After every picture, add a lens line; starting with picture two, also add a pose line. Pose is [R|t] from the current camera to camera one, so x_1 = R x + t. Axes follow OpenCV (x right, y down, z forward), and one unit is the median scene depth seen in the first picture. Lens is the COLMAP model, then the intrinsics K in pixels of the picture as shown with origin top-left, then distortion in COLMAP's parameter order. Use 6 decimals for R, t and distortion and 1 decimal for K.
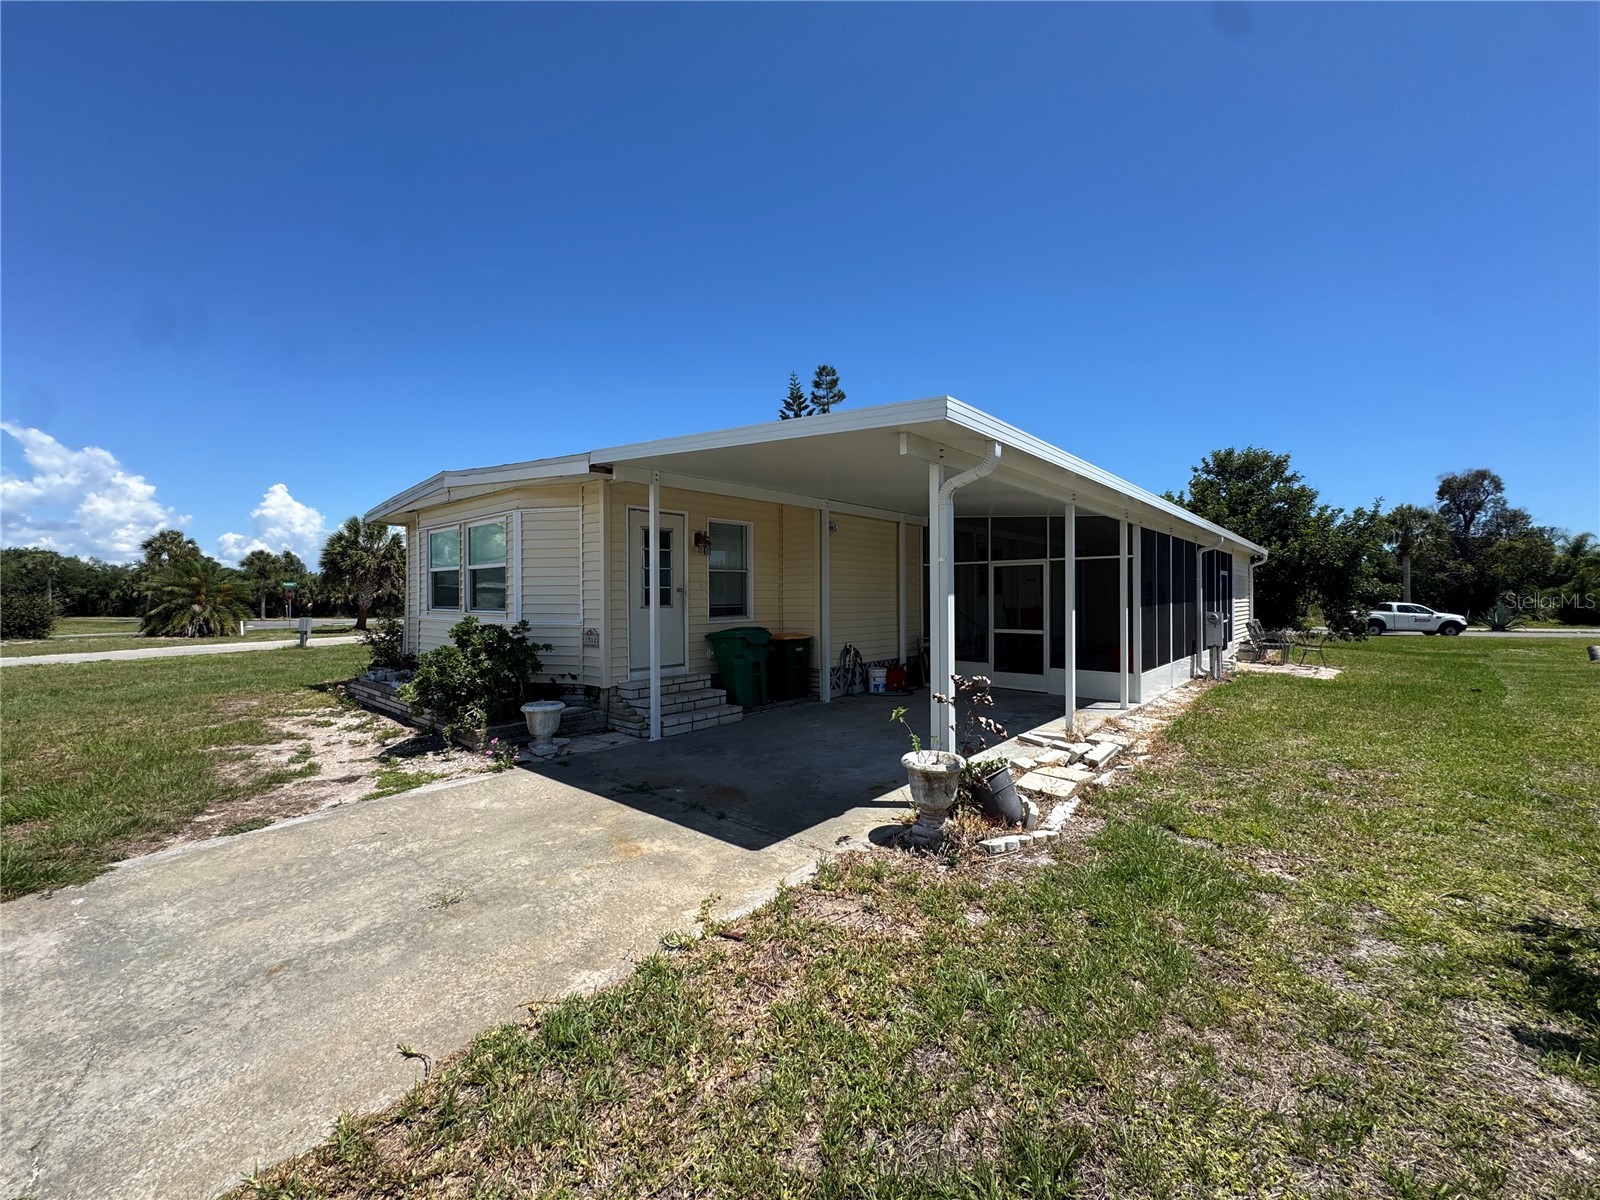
lens RADIAL K [[643.3, 0, 801.5], [0, 643.3, 600.1], [0, 0, 1]] dist [0.002078, 0.000653]
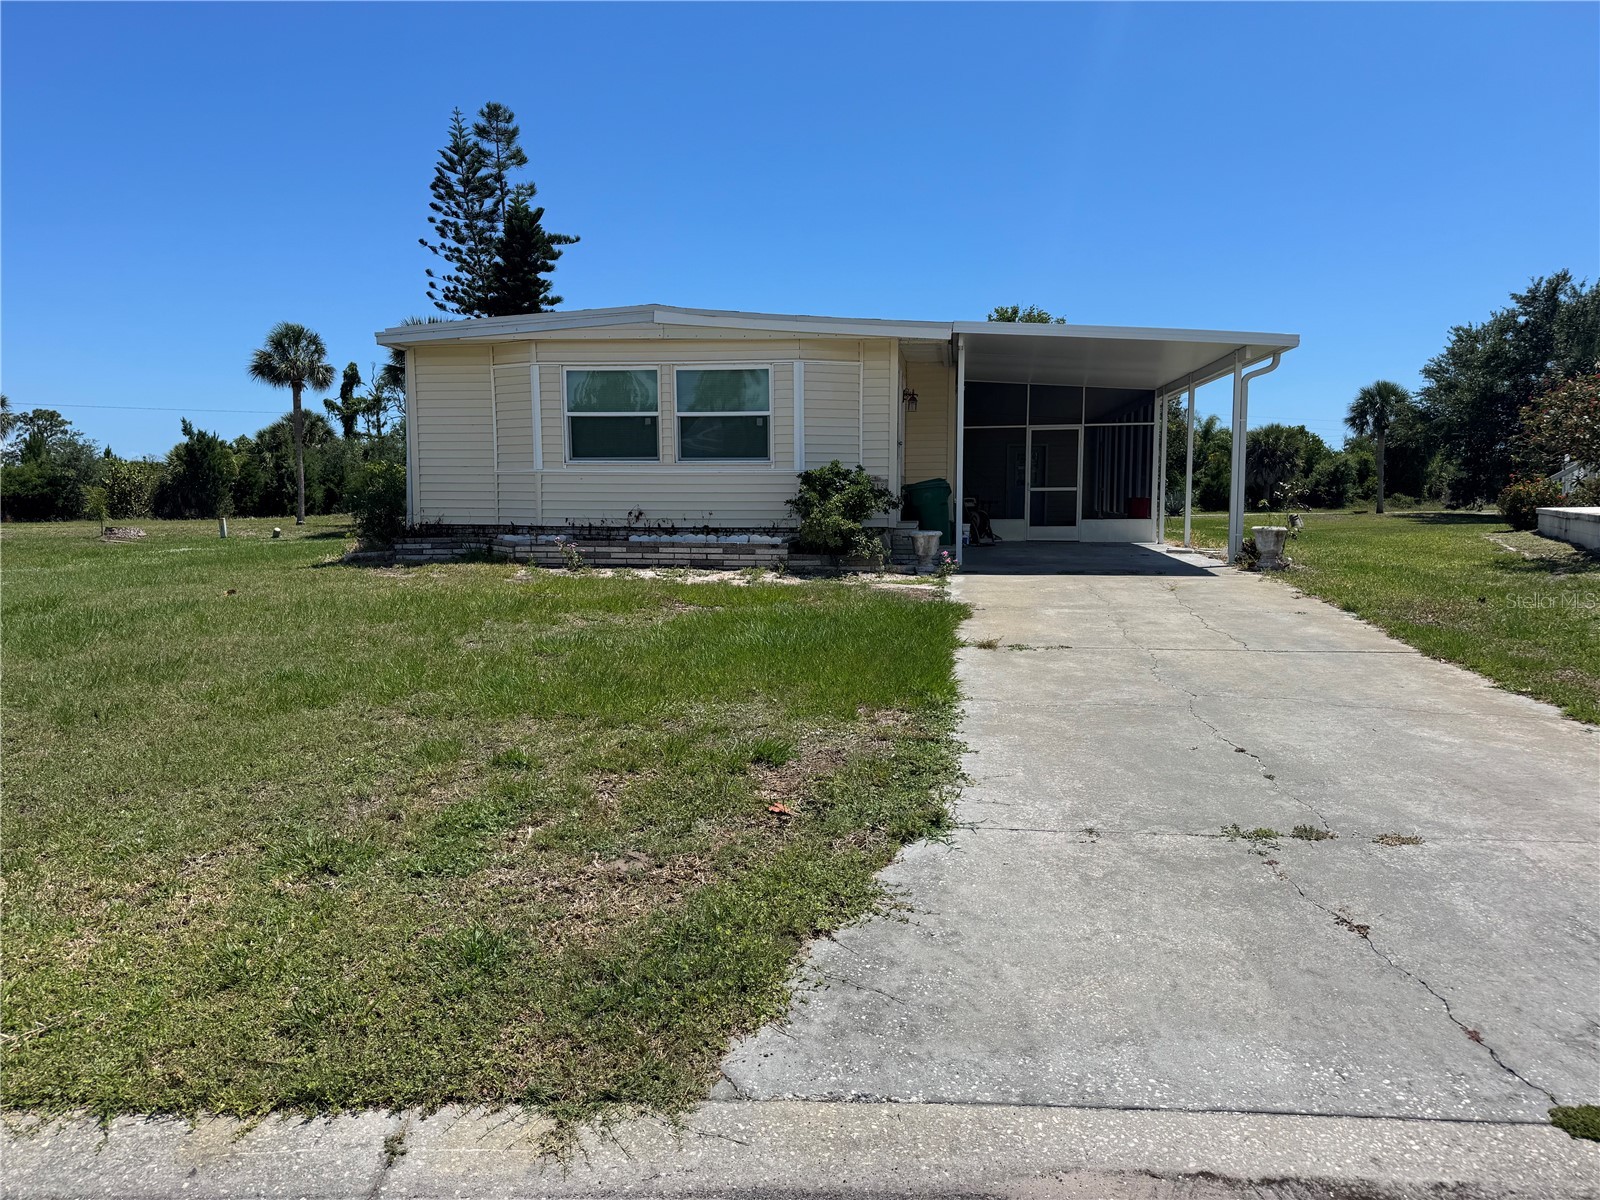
lens RADIAL K [[1116.6, 0, 808.4], [0, 1116.6, 597.2], [0, 0, 1]] dist [0.090323, -0.108143]
pose [[0.836444, -0.051405, 0.545636, -0.498006], [0.003200, 0.996033, 0.088931, 0.027609], [-0.548043, -0.072640, 0.833290, -0.186018]]
